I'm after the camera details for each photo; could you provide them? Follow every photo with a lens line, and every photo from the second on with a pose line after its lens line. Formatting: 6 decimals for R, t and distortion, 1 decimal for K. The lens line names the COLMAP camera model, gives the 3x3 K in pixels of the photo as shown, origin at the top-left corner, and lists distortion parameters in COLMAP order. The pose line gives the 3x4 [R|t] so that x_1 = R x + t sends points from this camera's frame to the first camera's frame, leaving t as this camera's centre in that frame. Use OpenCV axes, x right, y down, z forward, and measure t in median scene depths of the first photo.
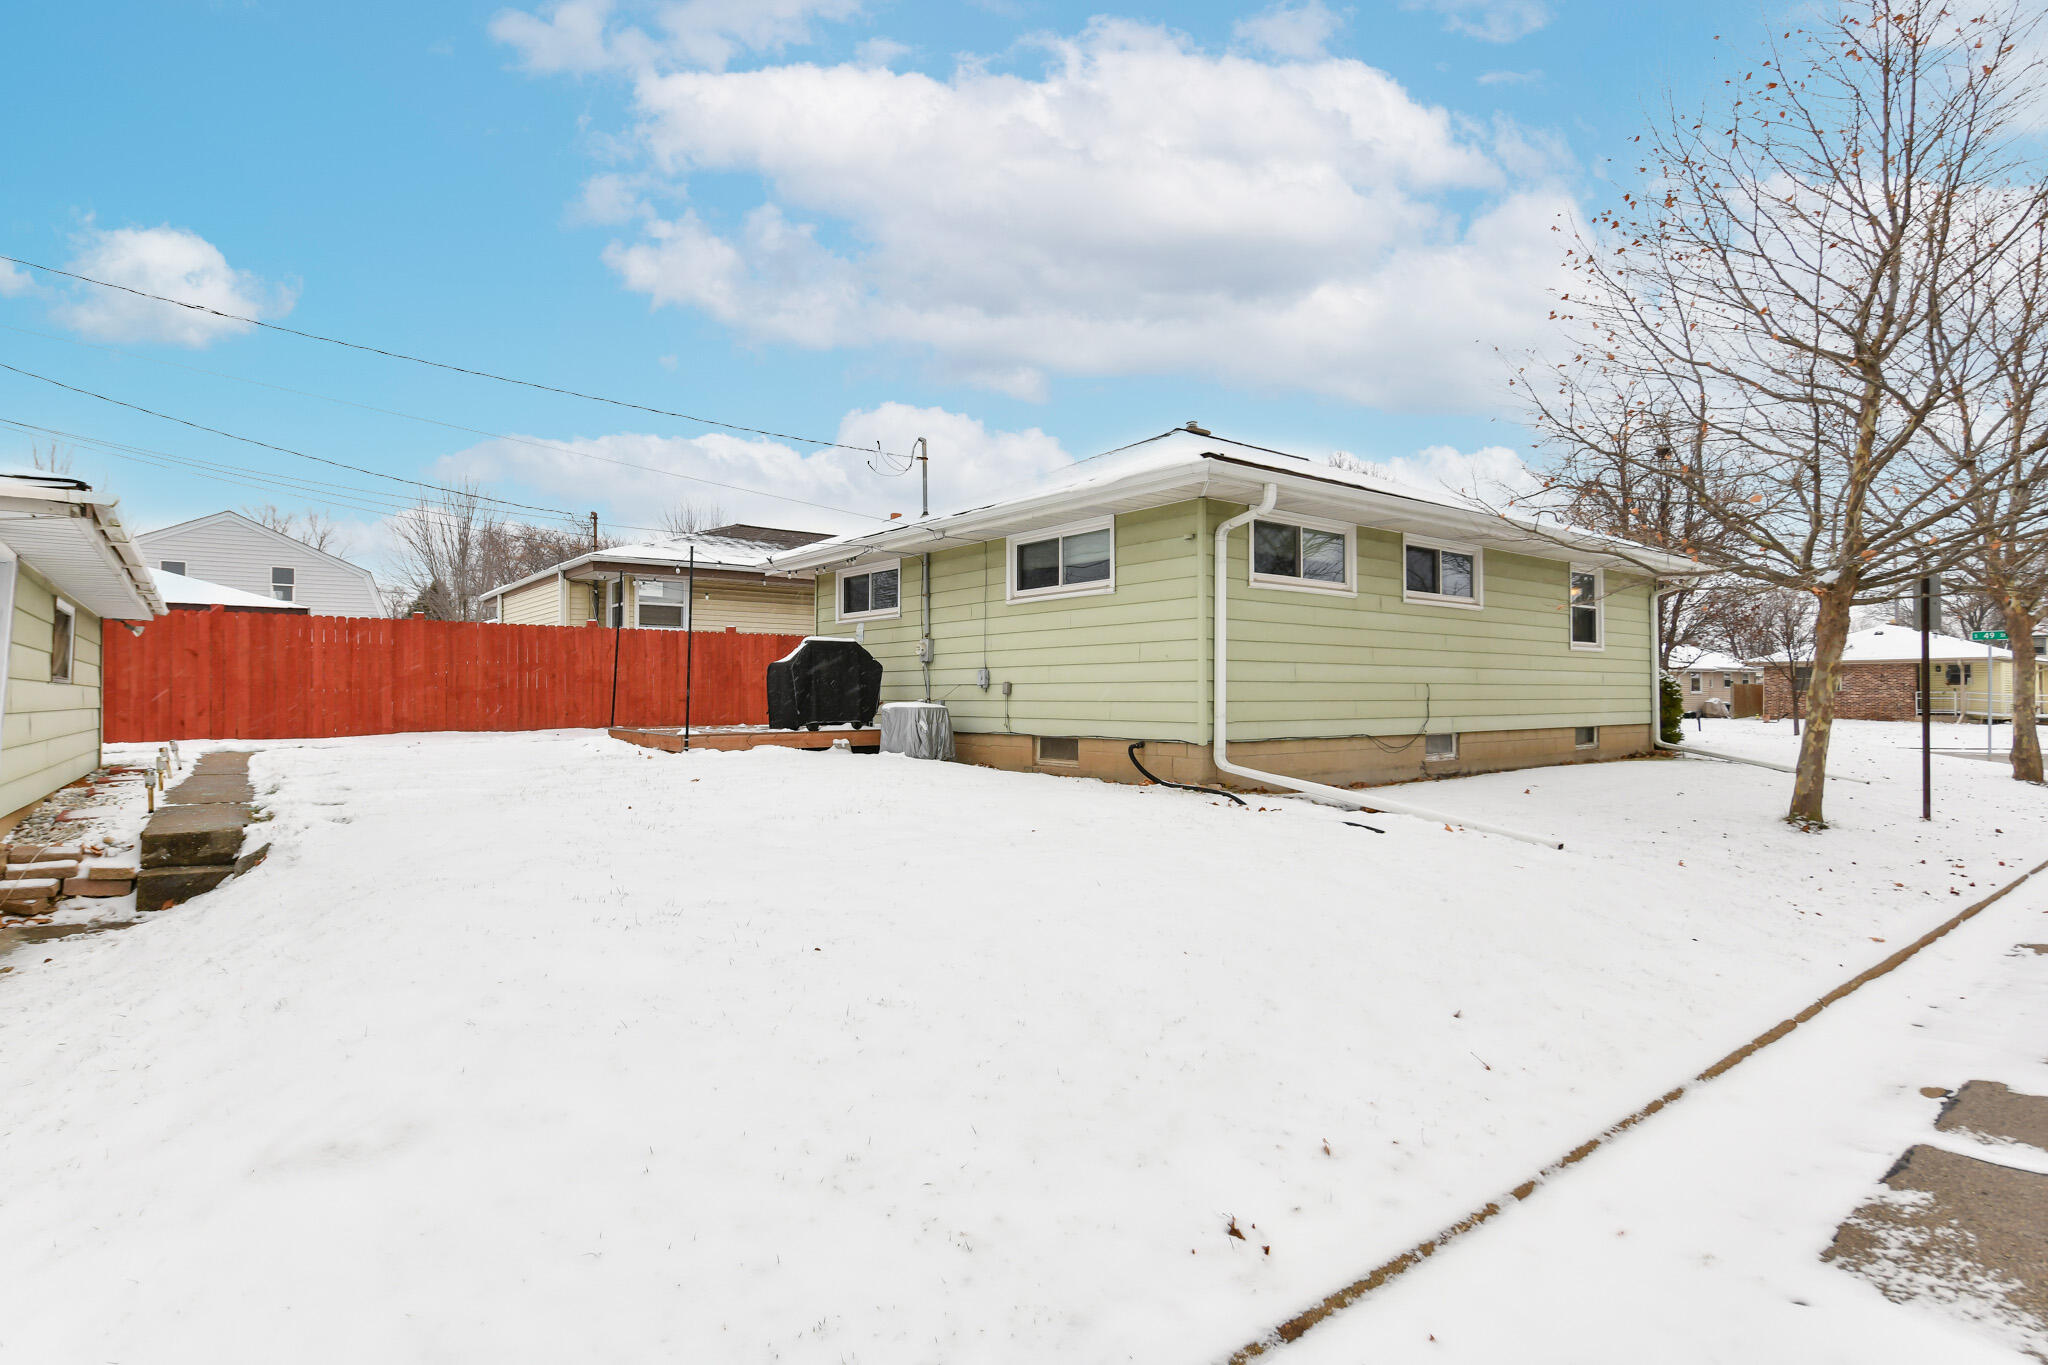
lens RADIAL K [[1019.4, 0, 1025.2], [0, 1019.4, 674.7], [0, 0, 1]] dist [-0.001019, 0.000722]
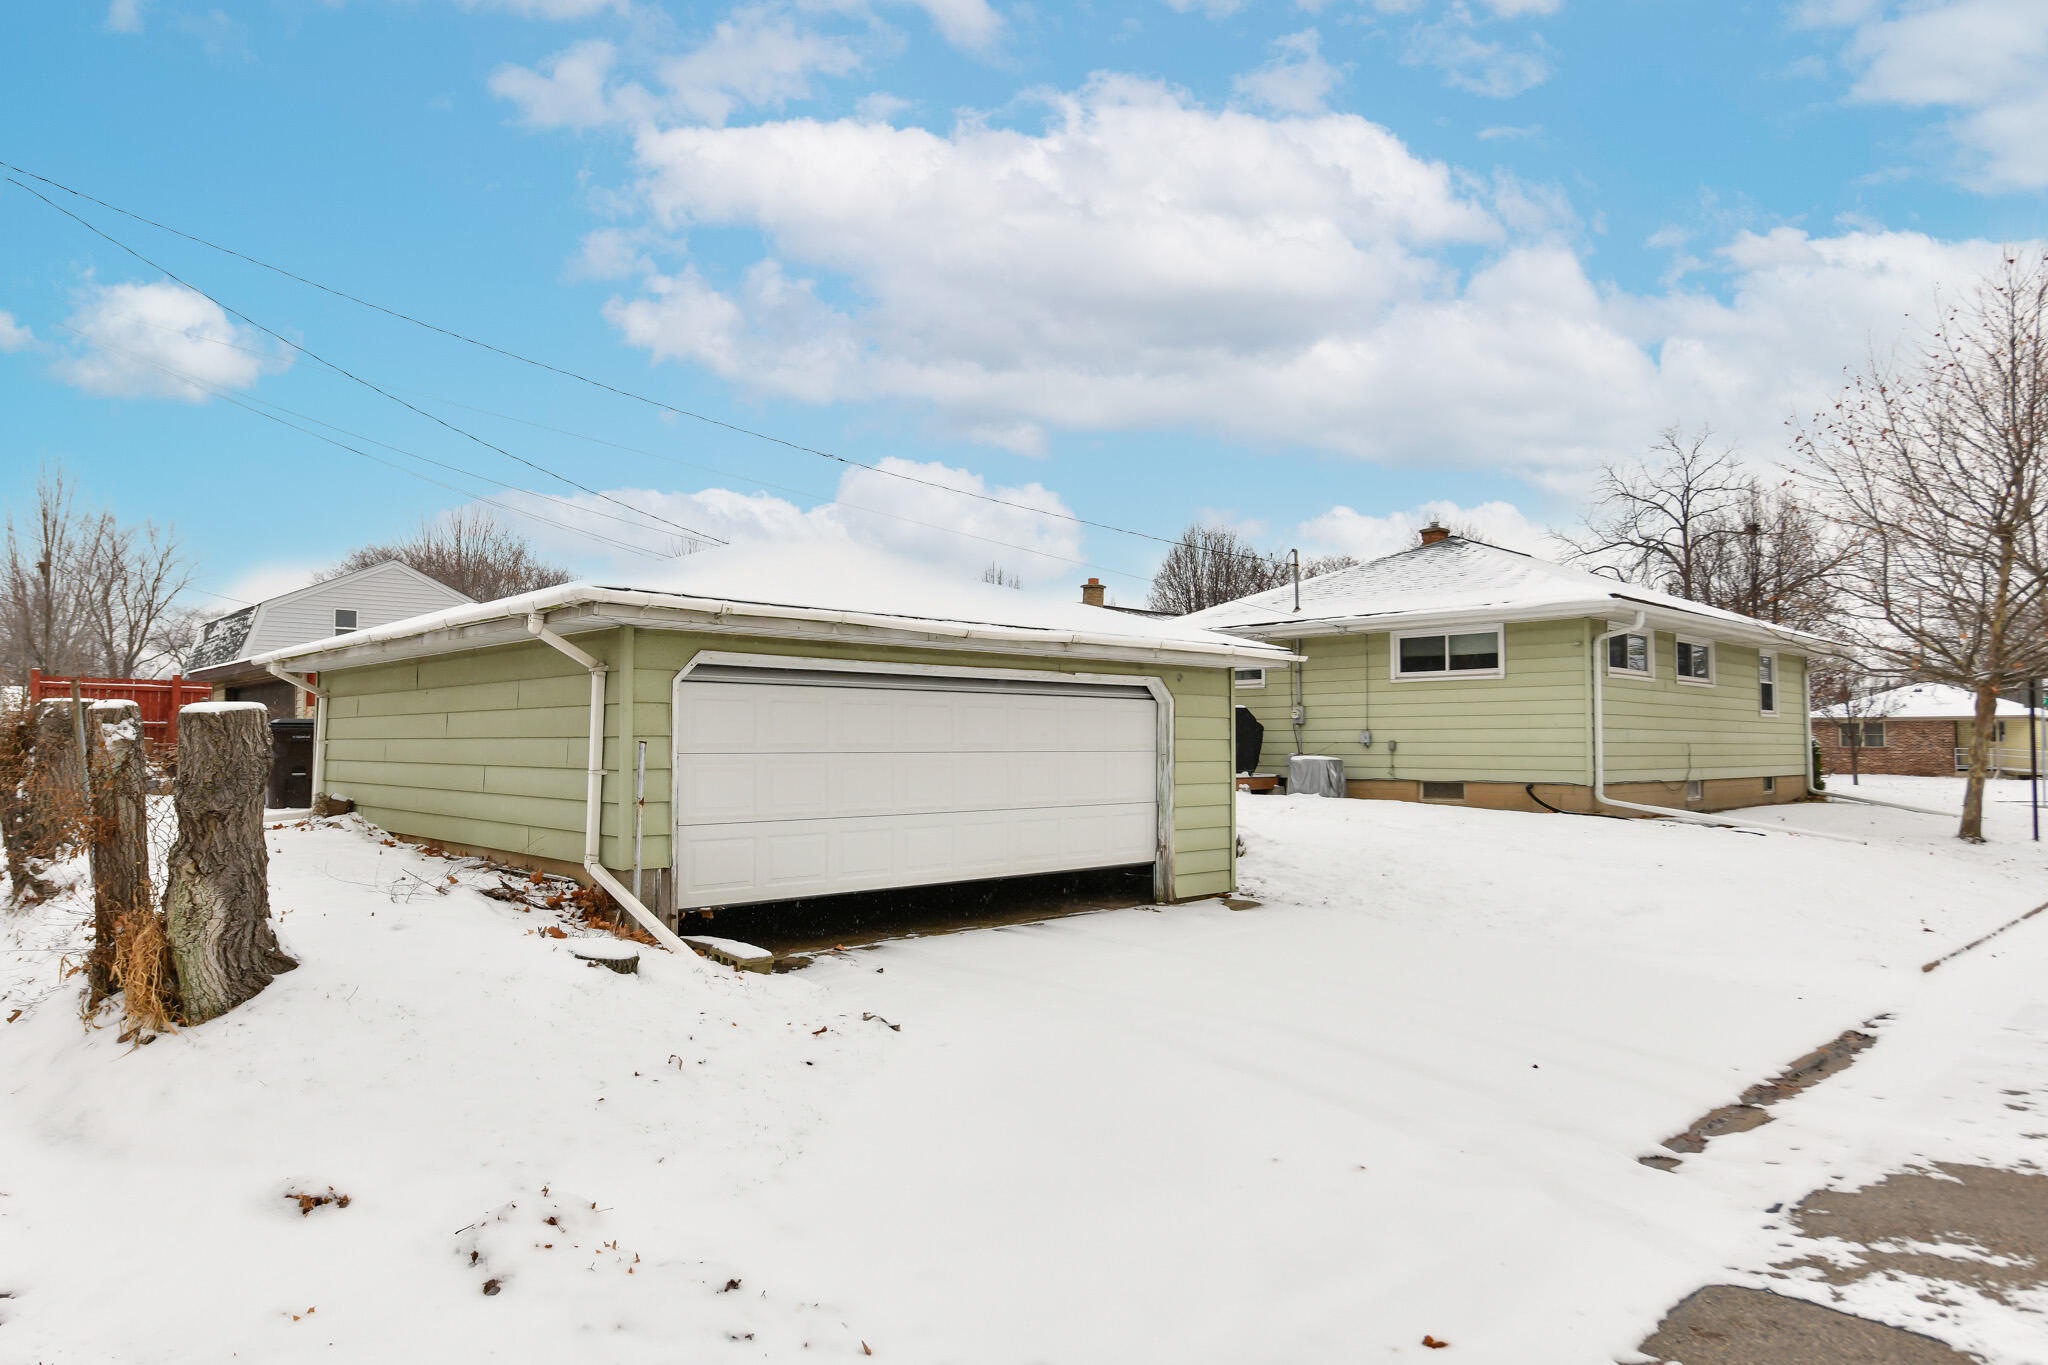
lens RADIAL K [[1221.6, 0, 1024.0], [0, 1221.6, 682.5], [0, 0, 1]] dist [0.003133, -0.001047]
pose [[0.995912, 0.009063, 0.089868, -0.629119], [-0.006207, 0.999468, -0.032012, -0.014463], [-0.090110, 0.031324, 0.995439, -0.539132]]
